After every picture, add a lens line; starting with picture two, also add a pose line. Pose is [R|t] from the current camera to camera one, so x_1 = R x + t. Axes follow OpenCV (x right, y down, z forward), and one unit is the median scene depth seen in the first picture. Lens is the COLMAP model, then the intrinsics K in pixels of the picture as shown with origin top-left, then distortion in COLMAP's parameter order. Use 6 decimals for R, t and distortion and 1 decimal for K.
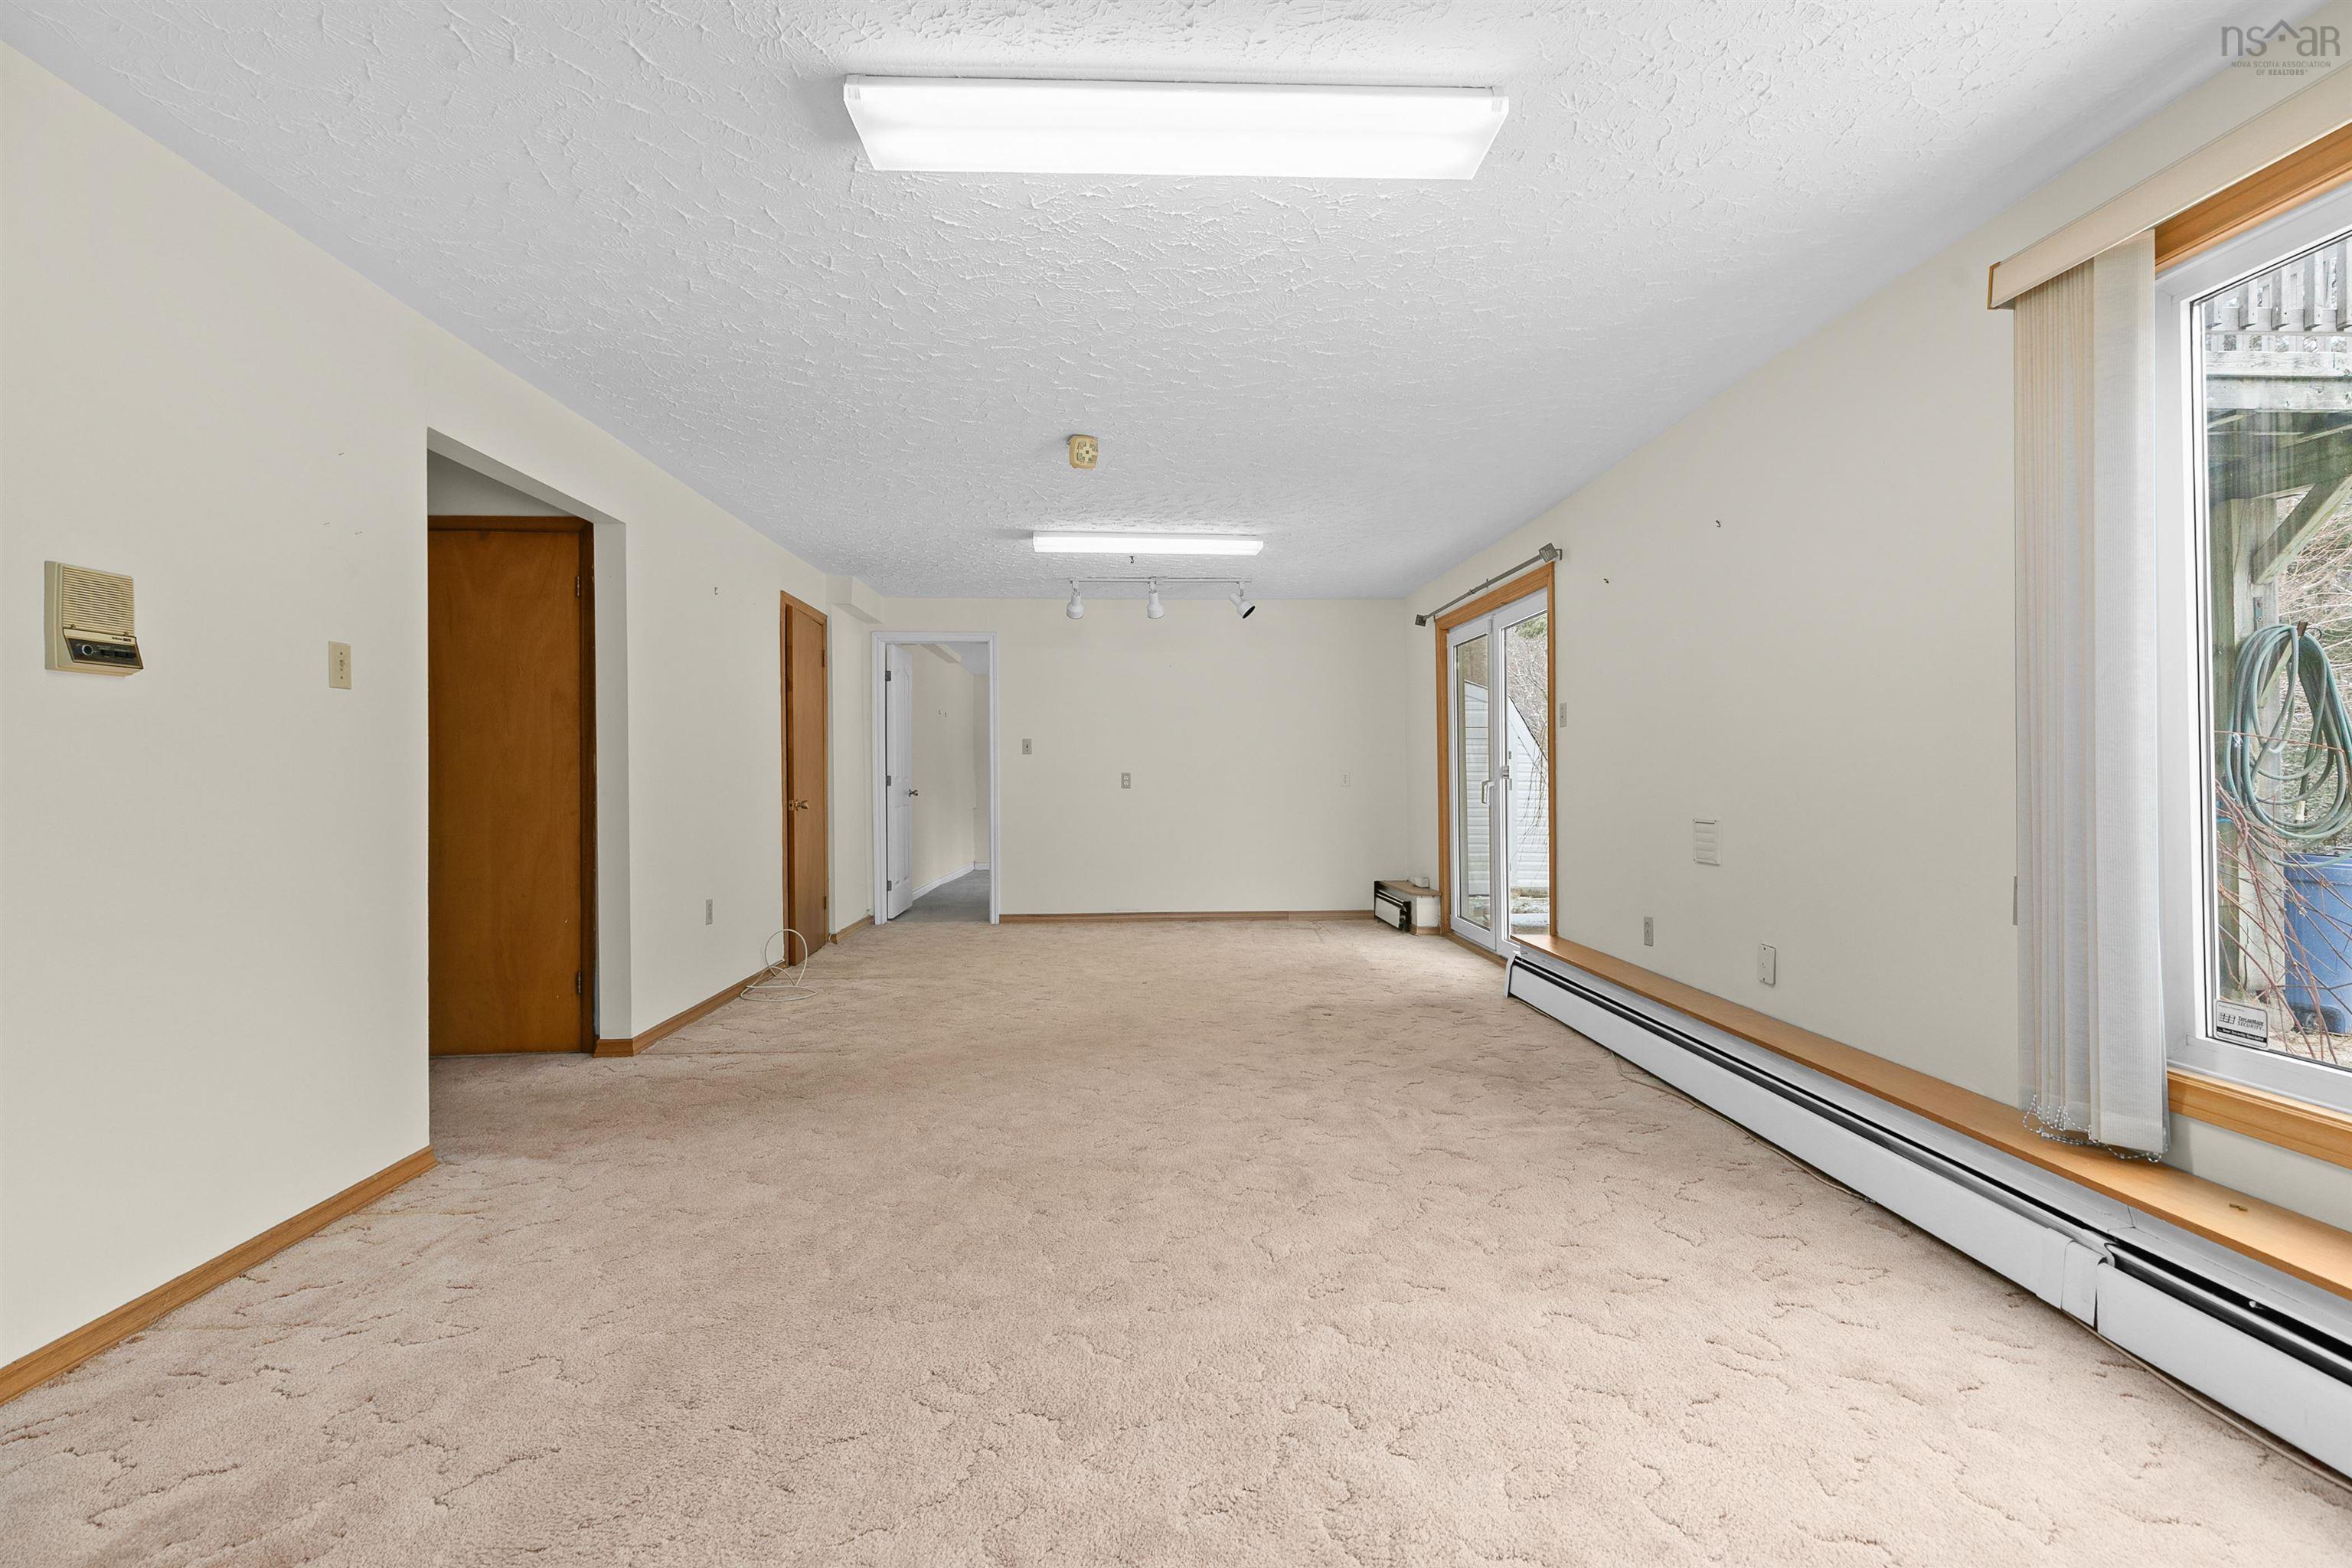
lens RADIAL K [[1040.1, 0, 1162.2], [0, 1040.1, 775.5], [0, 0, 1]] dist [0.007654, 0.000112]
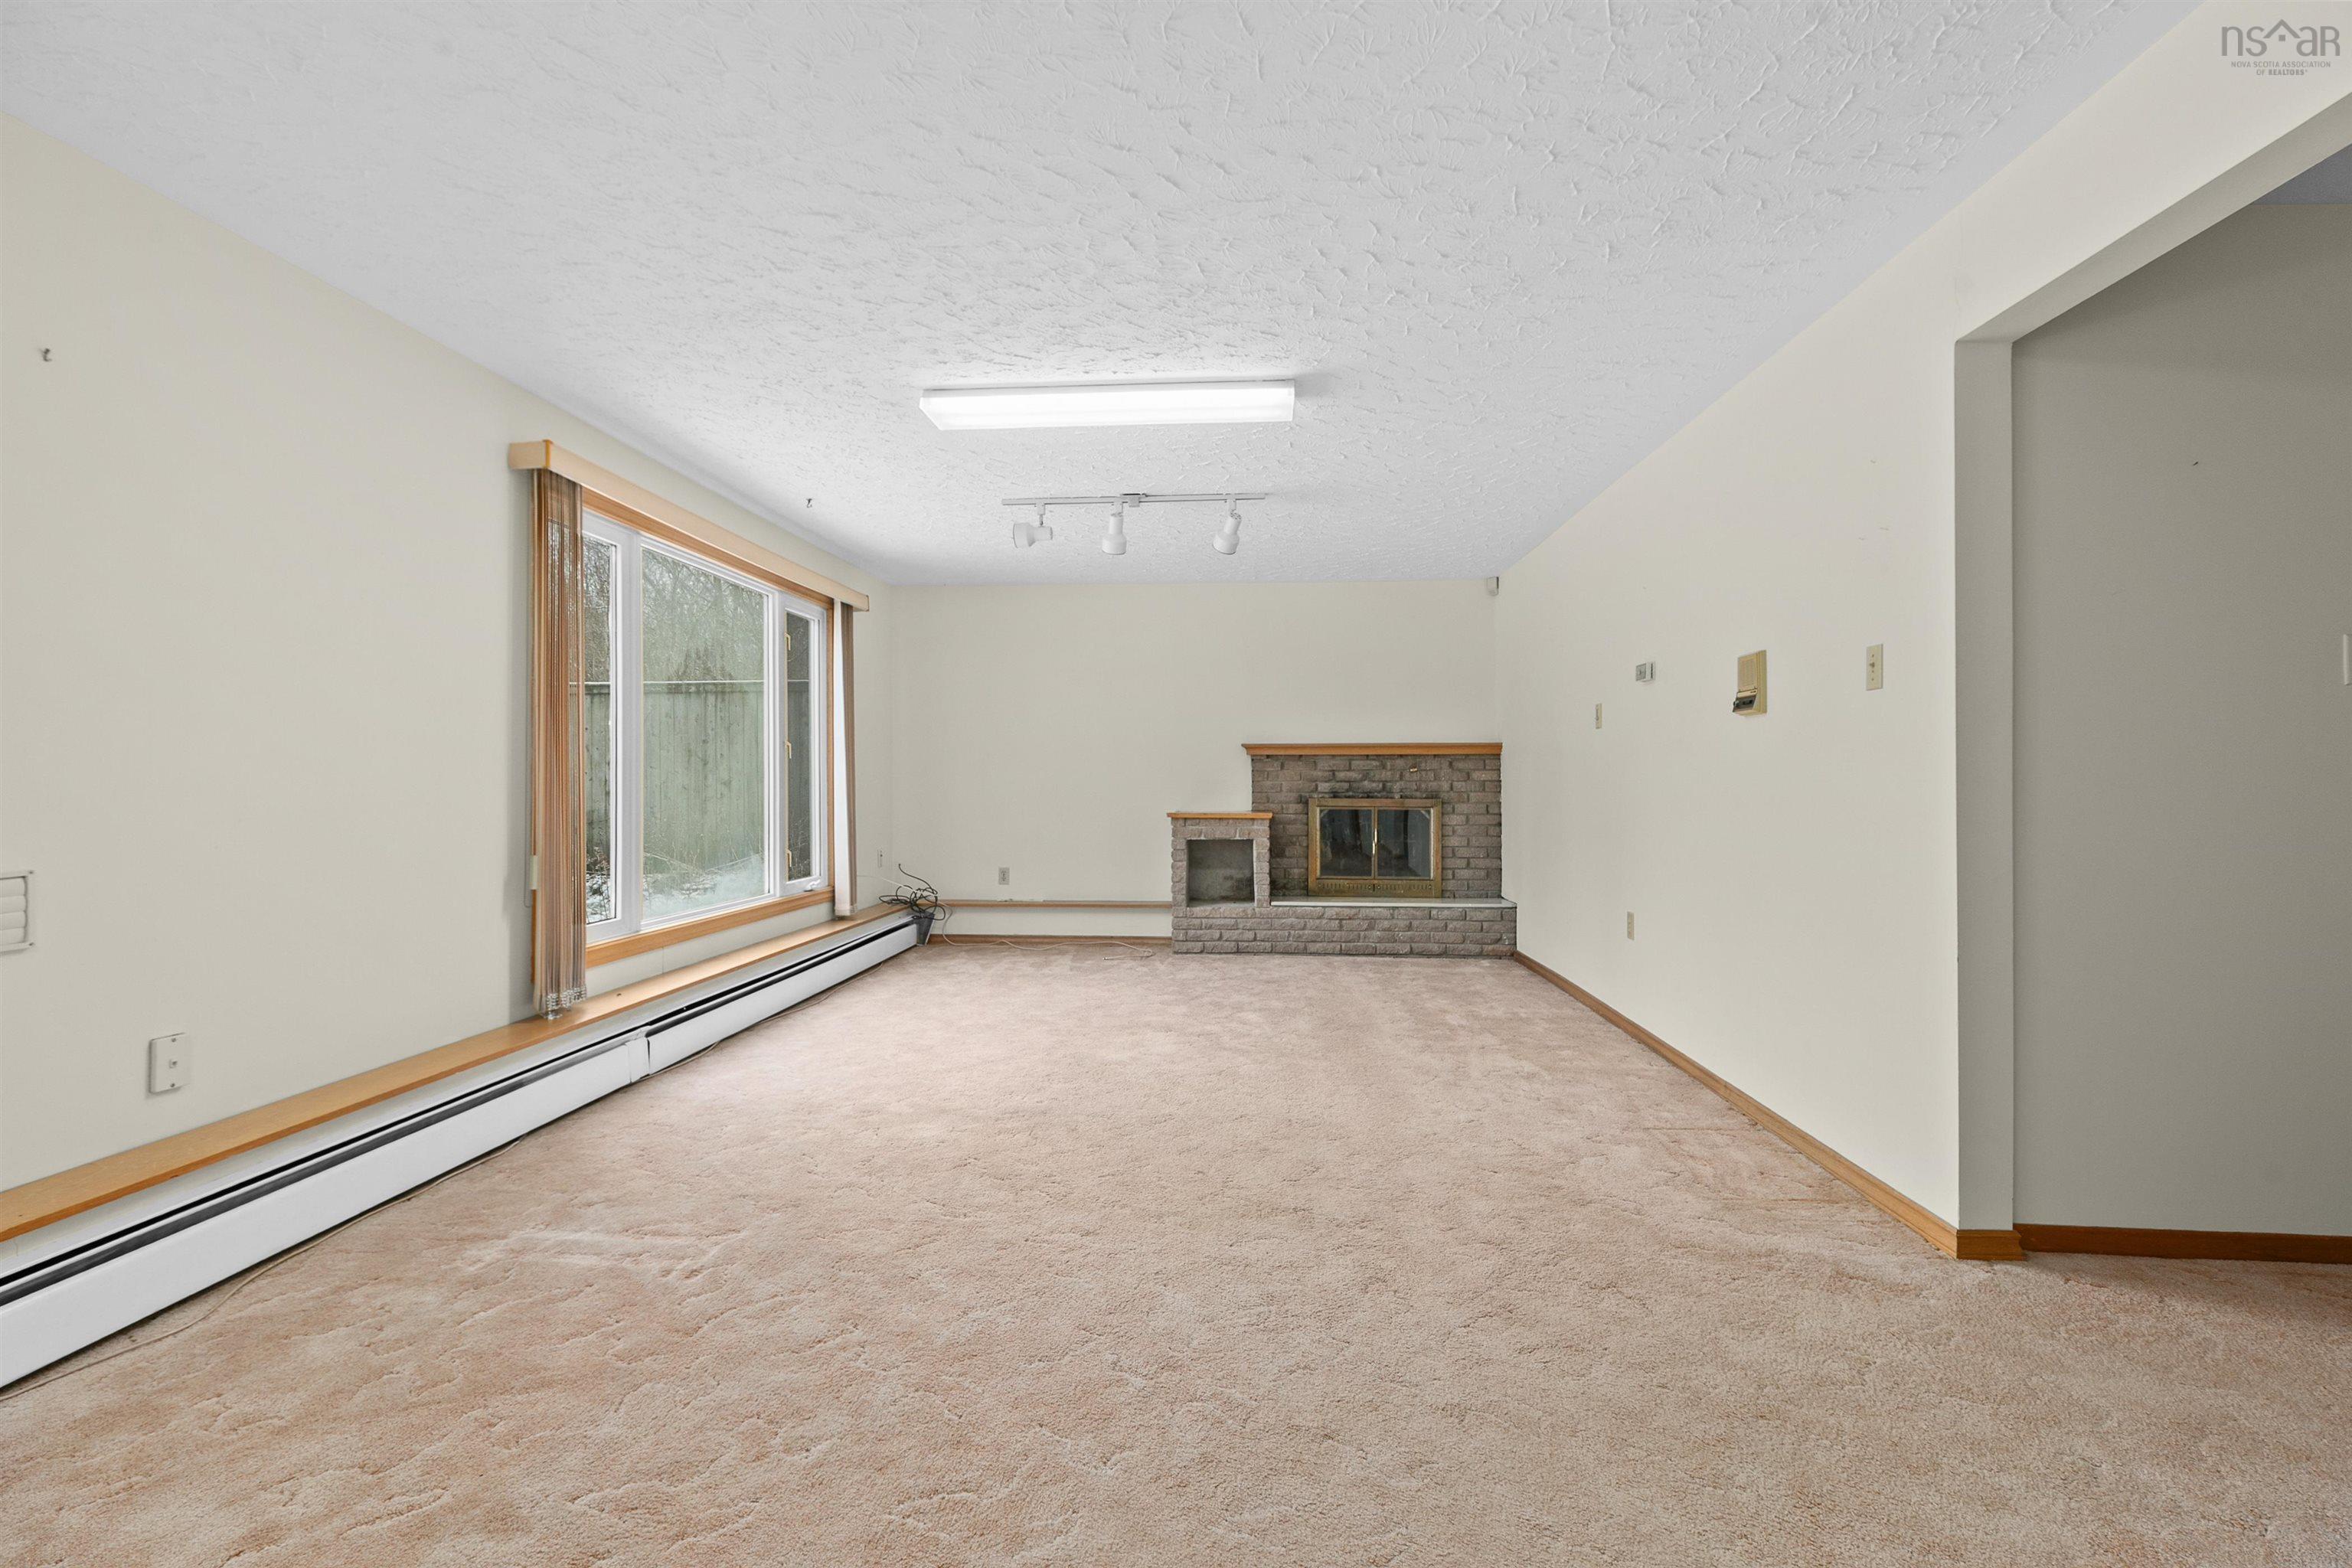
lens RADIAL K [[1040.1, 0, 1162.2], [0, 1040.1, 775.5], [0, 0, 1]] dist [0.007654, 0.000112]
pose [[-0.993231, 0.011777, 0.115561, -0.186087], [0.010978, 0.999911, -0.007547, 0.001197], [-0.115640, -0.006227, -0.993272, 1.866515]]
